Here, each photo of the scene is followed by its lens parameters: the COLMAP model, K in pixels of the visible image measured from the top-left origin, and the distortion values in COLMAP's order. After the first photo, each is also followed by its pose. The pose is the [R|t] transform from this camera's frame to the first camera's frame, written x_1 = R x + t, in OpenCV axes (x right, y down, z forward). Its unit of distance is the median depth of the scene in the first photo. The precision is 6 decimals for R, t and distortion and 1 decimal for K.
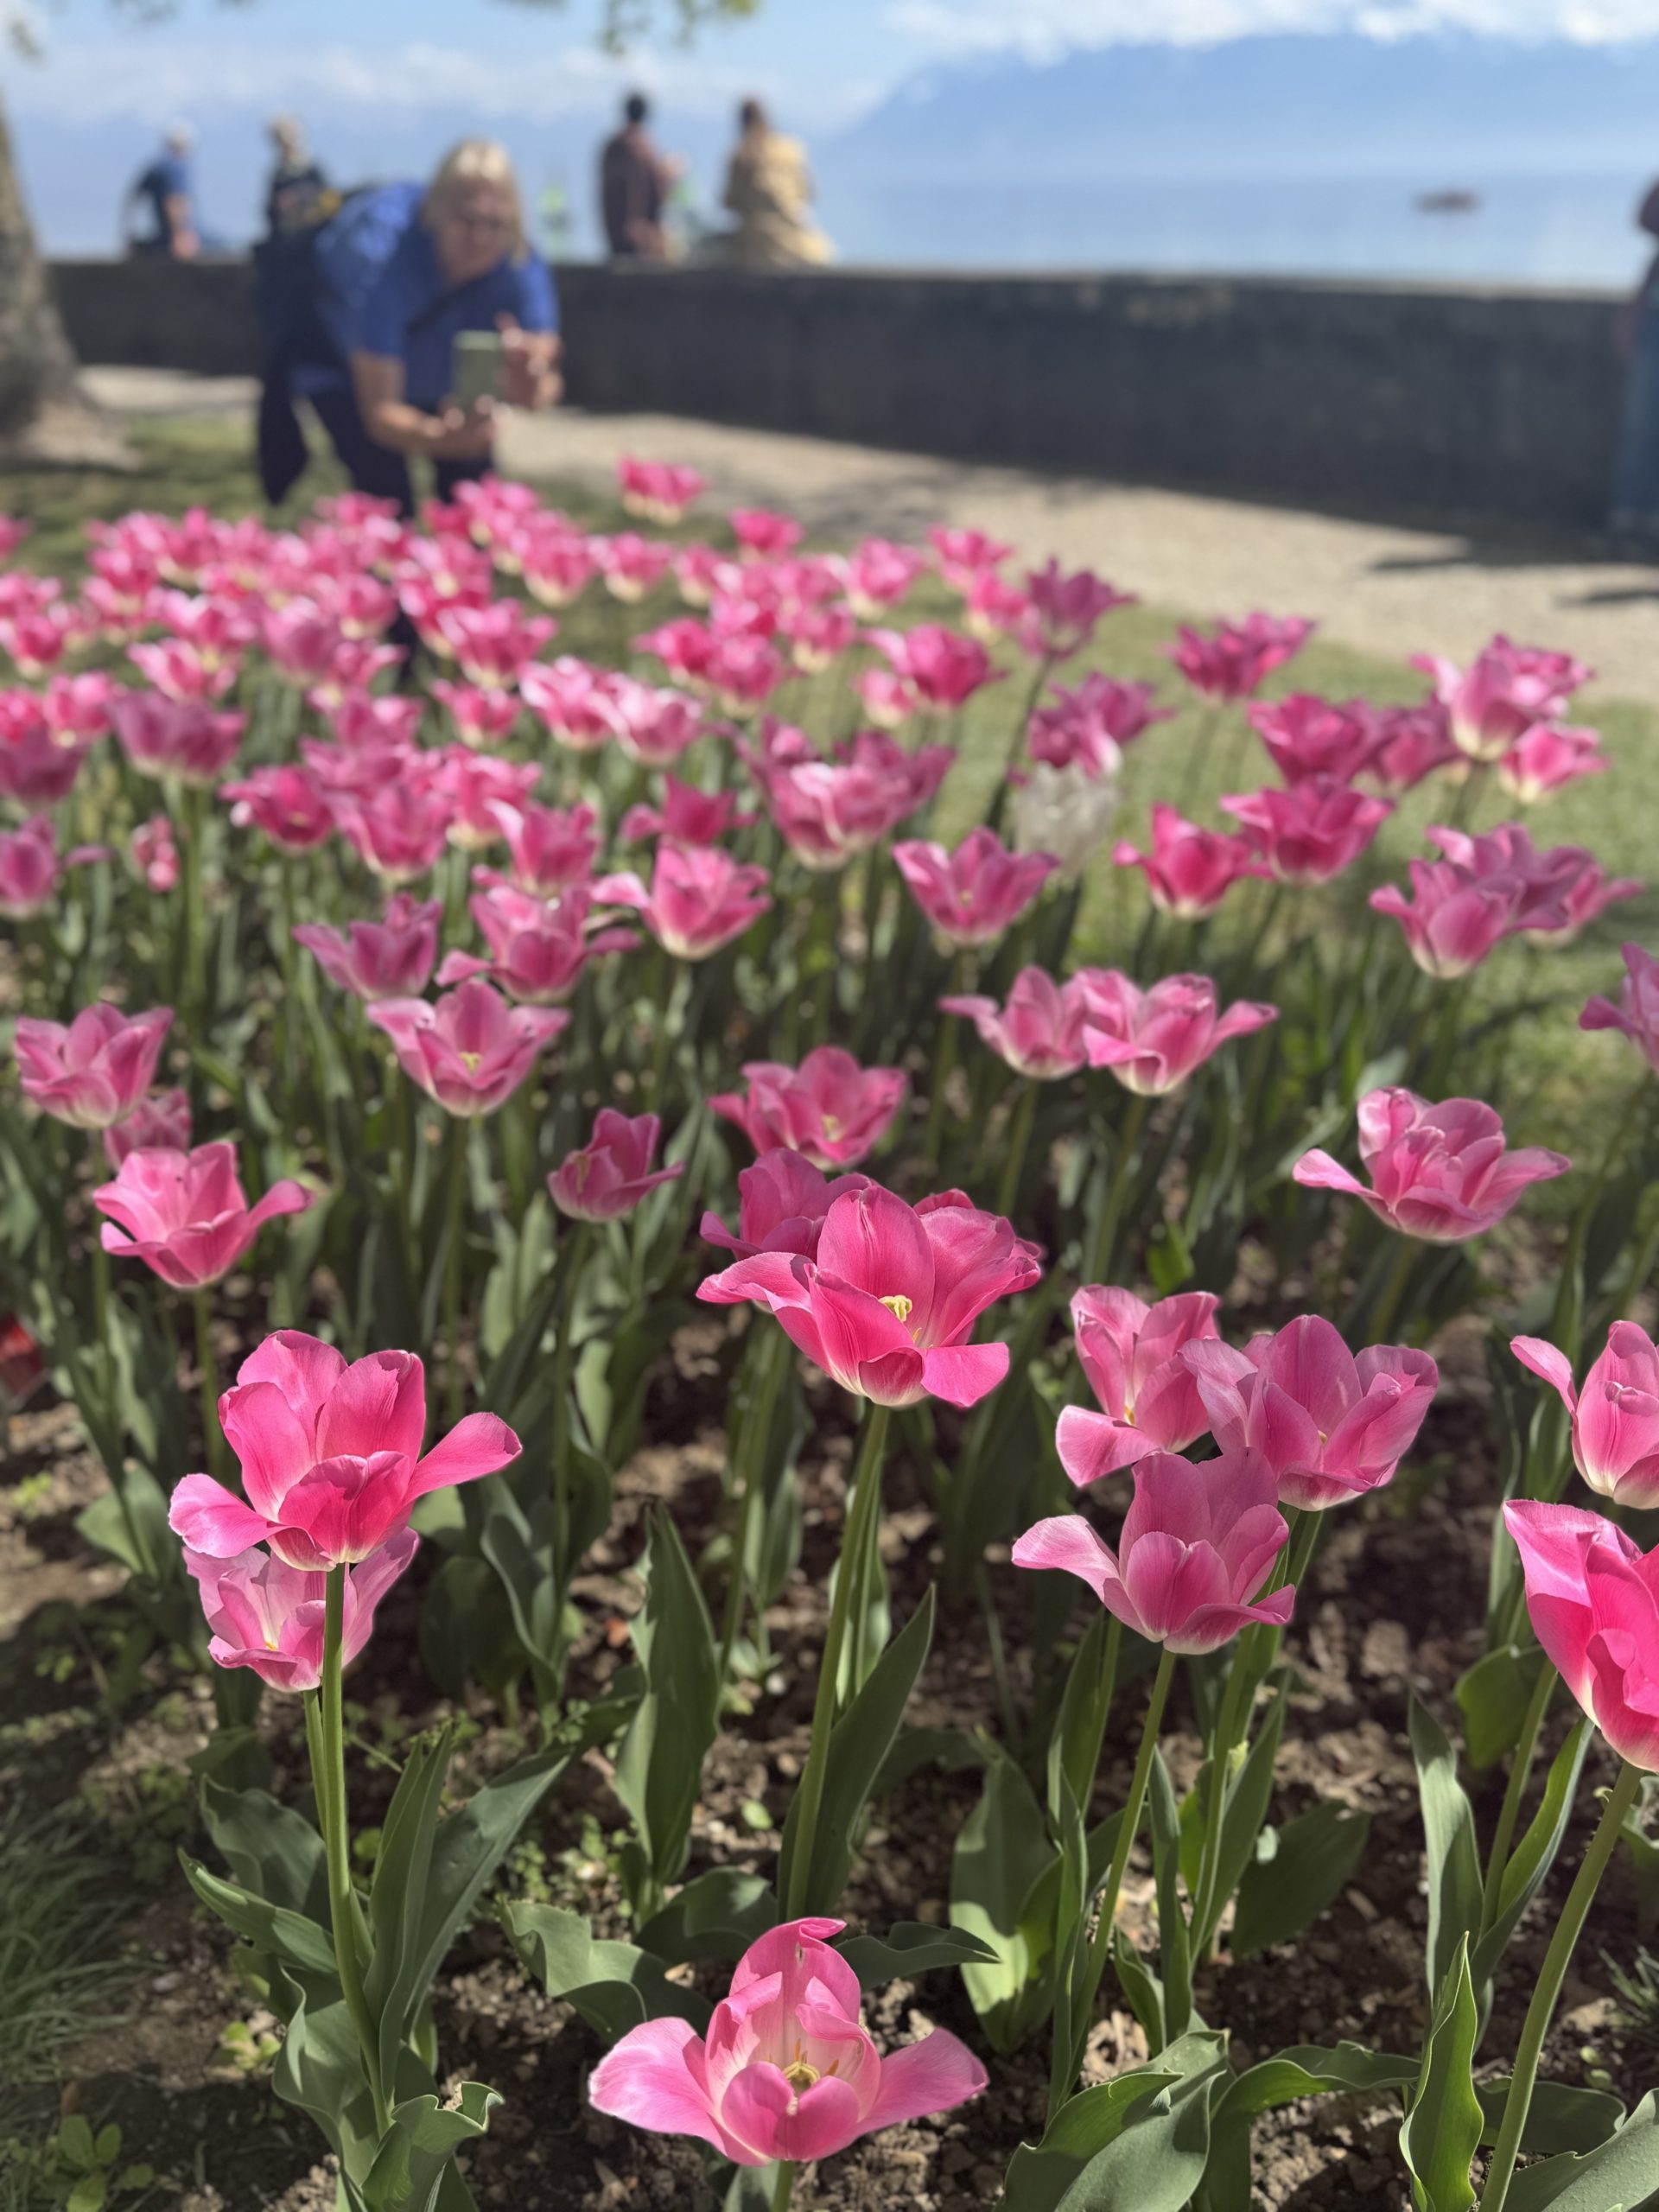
lens RADIAL K [[1877.5, 0, 826.5], [0, 1877.5, 1170.2], [0, 0, 1]] dist [0.058372, -0.106996]
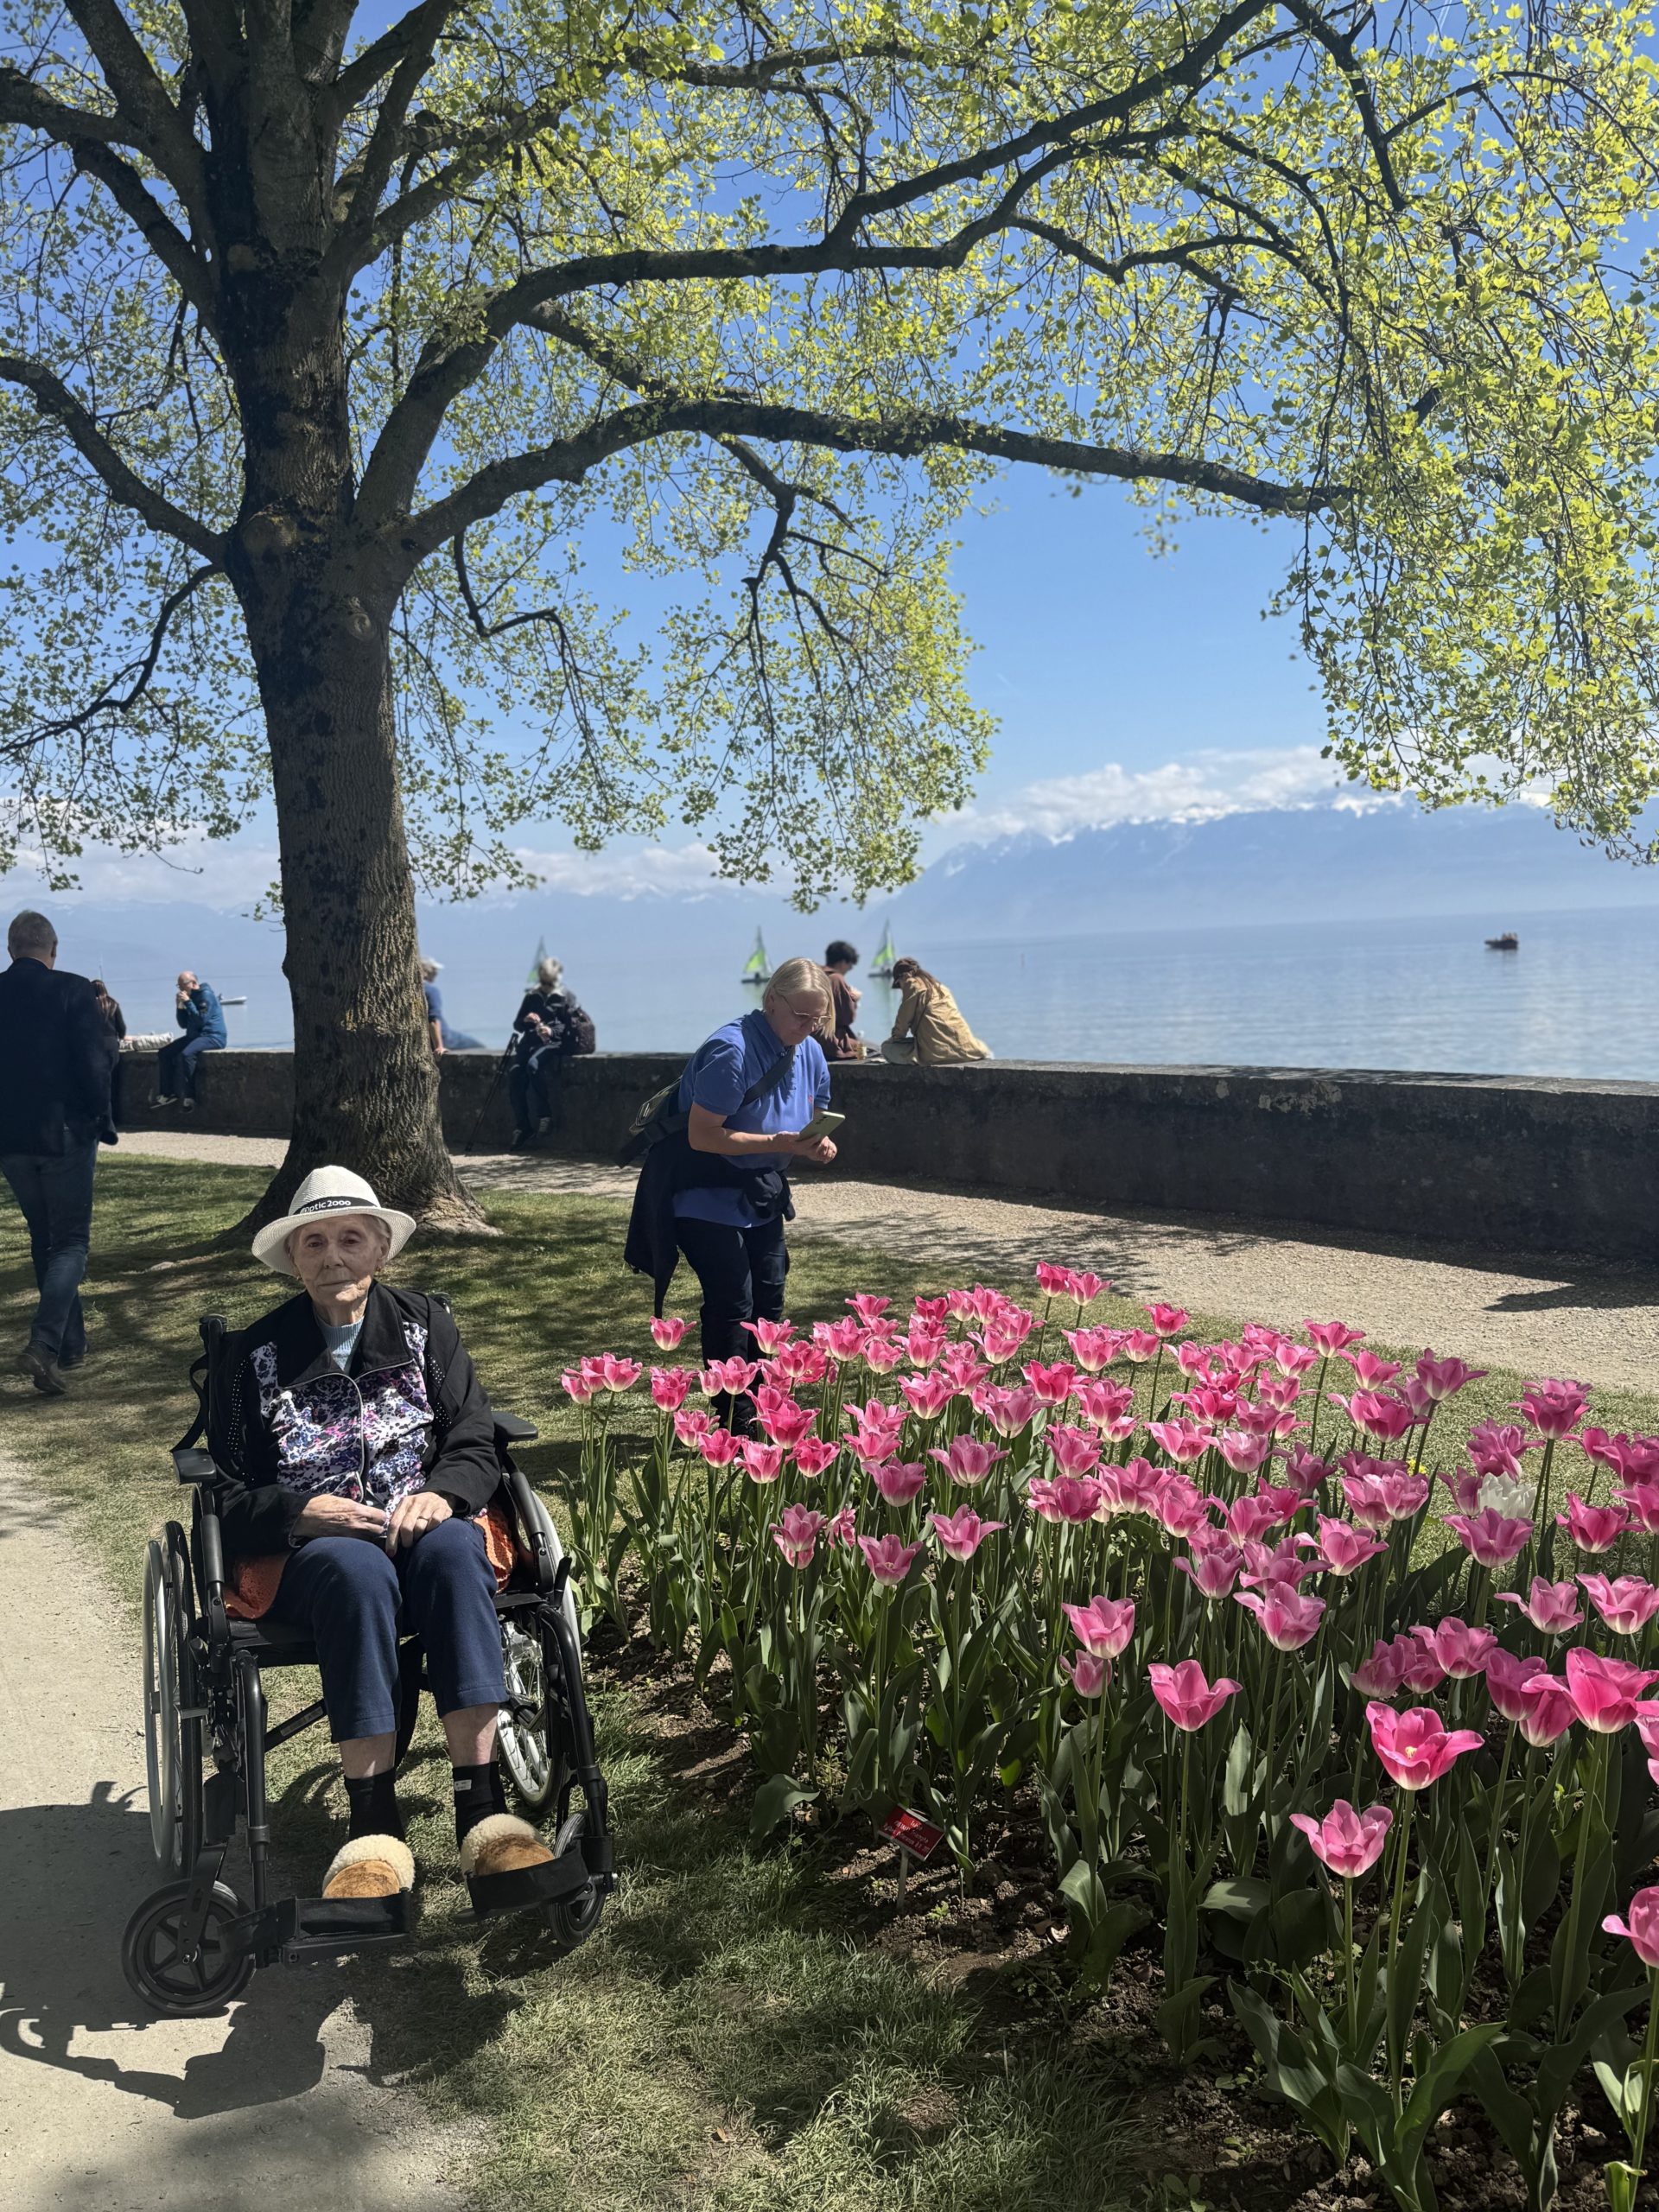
lens RADIAL K [[1877.5, 0, 841.3], [0, 1877.5, 1103.9], [0, 0, 1]] dist [0.058372, -0.106996]
pose [[0.999604, -0.017187, -0.022269, -0.450962], [0.007222, 0.921901, -0.387358, 0.158032], [0.027187, 0.387044, 0.921660, -0.829406]]
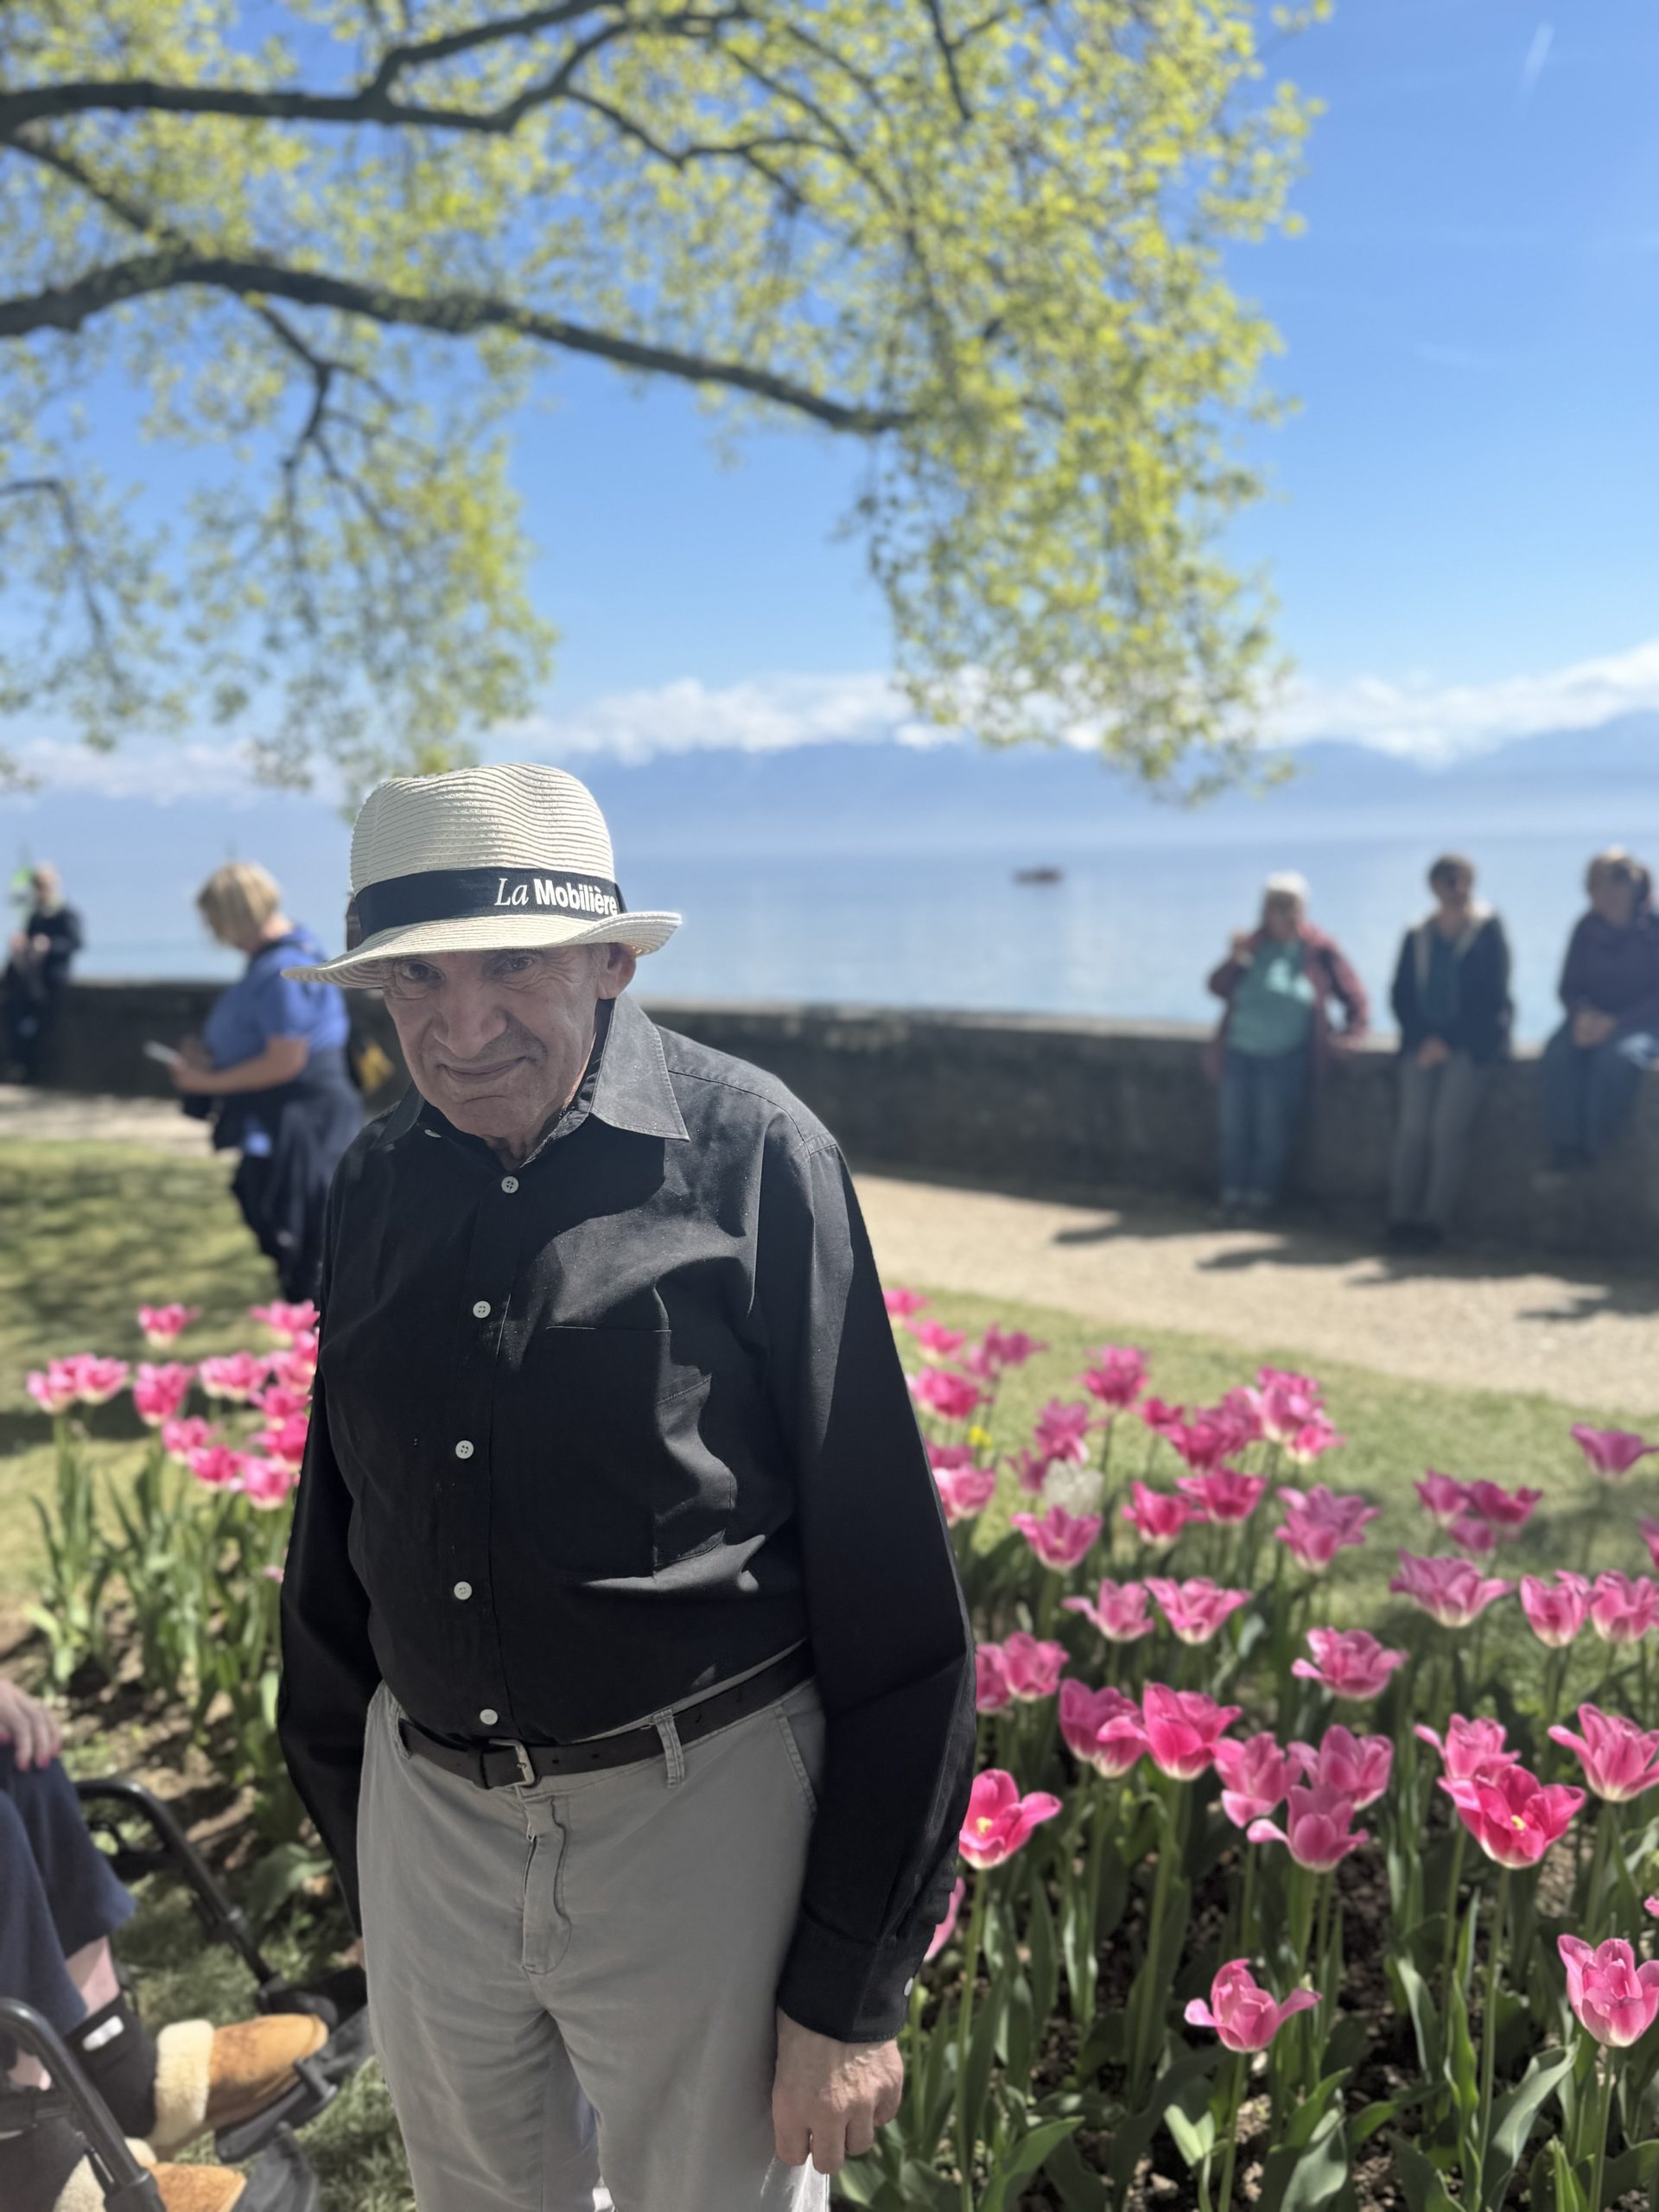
lens RADIAL K [[1877.5, 0, 880.5], [0, 1877.5, 1129.1], [0, 0, 1]] dist [0.058372, -0.106996]
pose [[0.974804, -0.026392, 0.221496, -0.408750], [0.098788, 0.941368, -0.322596, 0.041721], [-0.199995, 0.336349, 0.920256, -0.667593]]
